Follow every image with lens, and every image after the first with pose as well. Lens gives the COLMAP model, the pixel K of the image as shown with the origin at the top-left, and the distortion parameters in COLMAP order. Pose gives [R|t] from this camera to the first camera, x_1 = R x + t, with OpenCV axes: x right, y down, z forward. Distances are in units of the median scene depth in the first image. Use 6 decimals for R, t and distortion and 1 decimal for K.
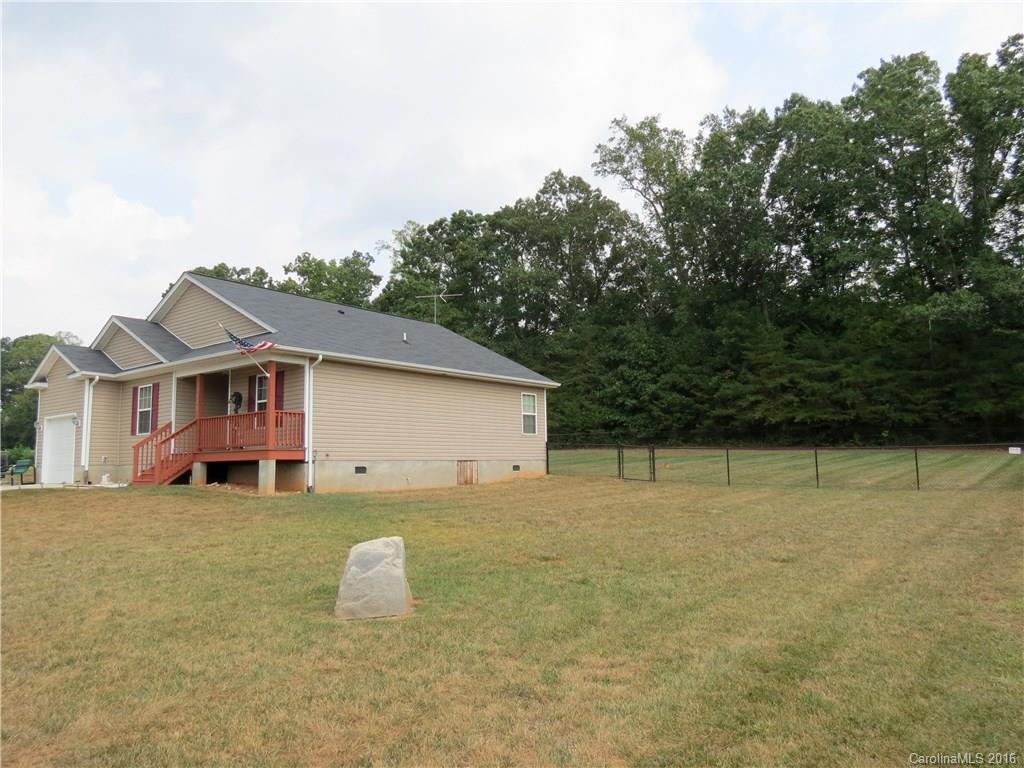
lens RADIAL K [[729.0, 0, 512.0], [0, 729.0, 384.0], [0, 0, 1]] dist [-0.035835, 0.001431]
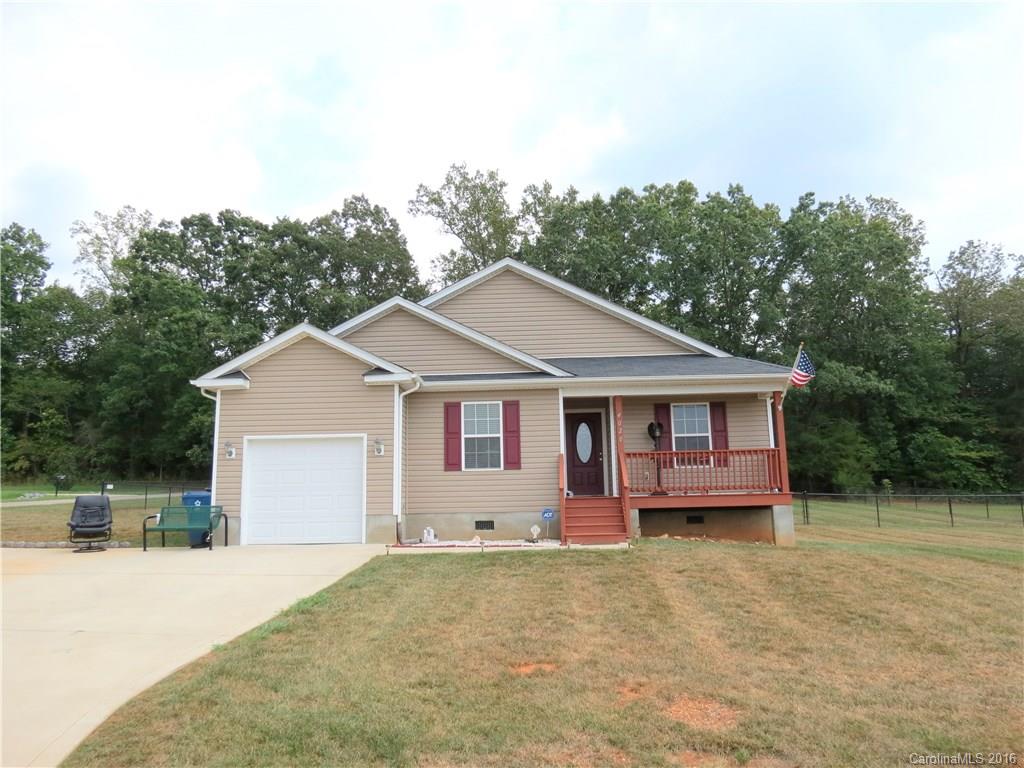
lens RADIAL K [[713.3, 0, 512.0], [0, 713.3, 384.0], [0, 0, 1]] dist [-0.027244, 0.001801]
pose [[0.804559, 0.097432, 0.585825, -0.383283], [-0.063052, 0.994889, -0.078872, 0.016215], [-0.590516, 0.026520, 0.806590, 0.171722]]
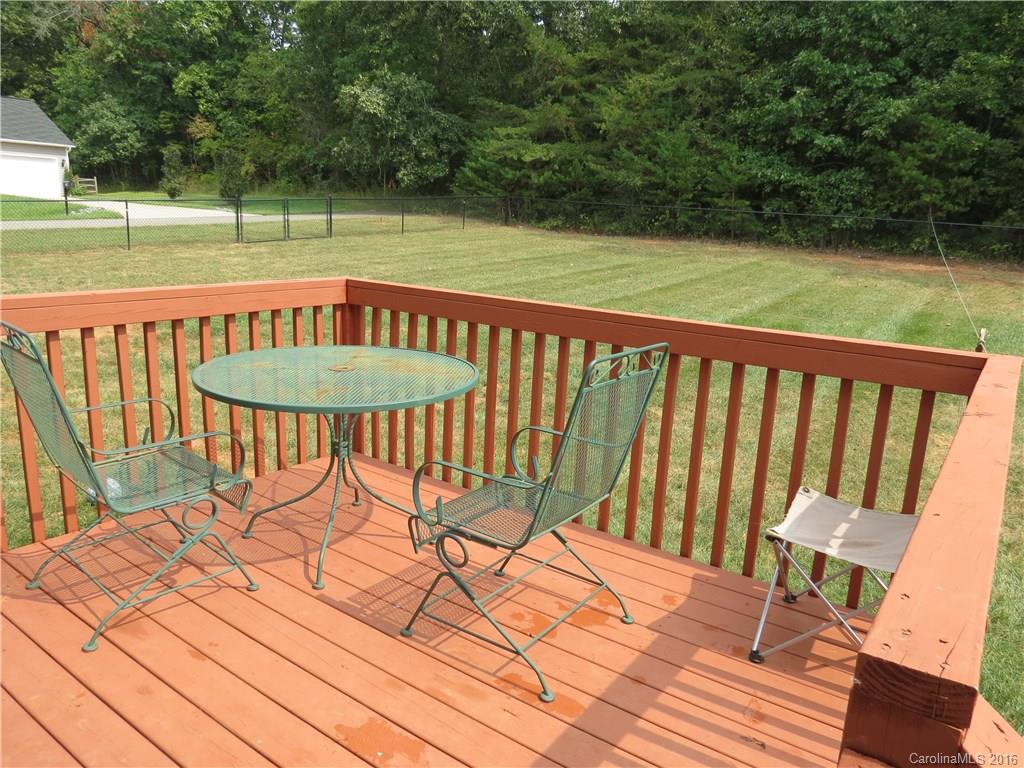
lens RADIAL K [[724.9, 0, 512.0], [0, 724.9, 384.0], [0, 0, 1]] dist [-0.027967, 0.007628]
pose [[0.997153, 0.049065, 0.057257, -0.039373], [-0.065414, 0.940581, 0.333209, 0.031399], [-0.037506, -0.336005, 0.941113, 0.575624]]
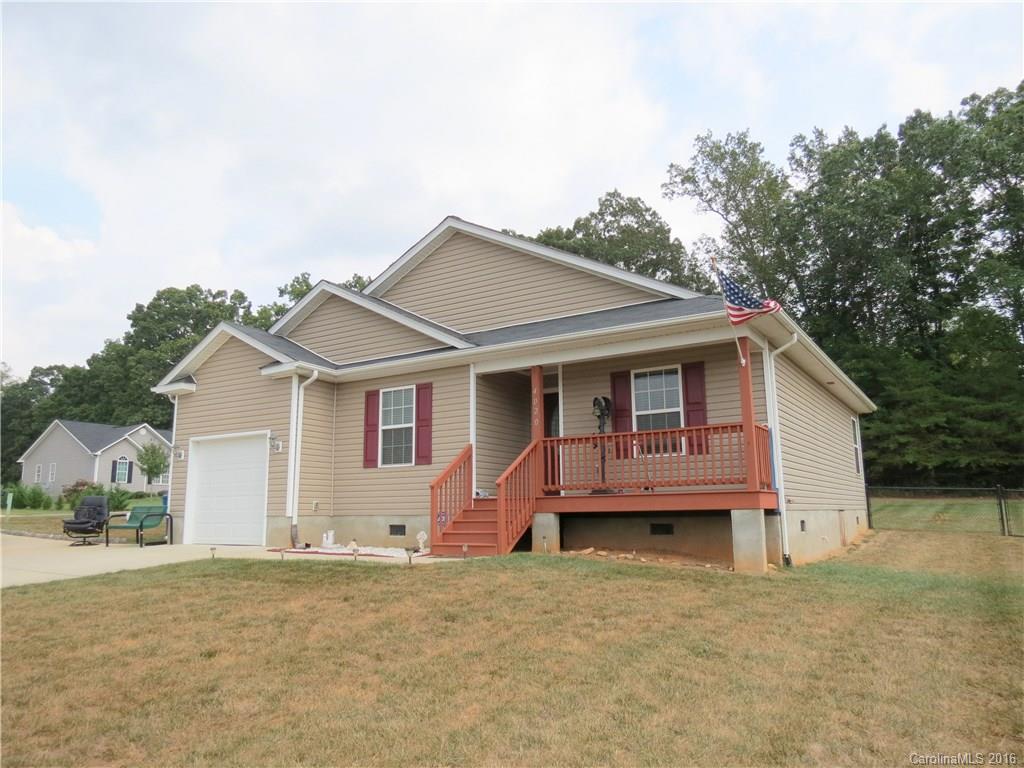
lens RADIAL K [[724.9, 0, 512.0], [0, 724.9, 384.0], [0, 0, 1]] dist [-0.027967, 0.007628]
pose [[0.993973, 0.025533, 0.106607, -0.201873], [-0.018590, 0.997671, -0.065622, 0.016087], [-0.108034, 0.063244, 0.992133, 0.154533]]
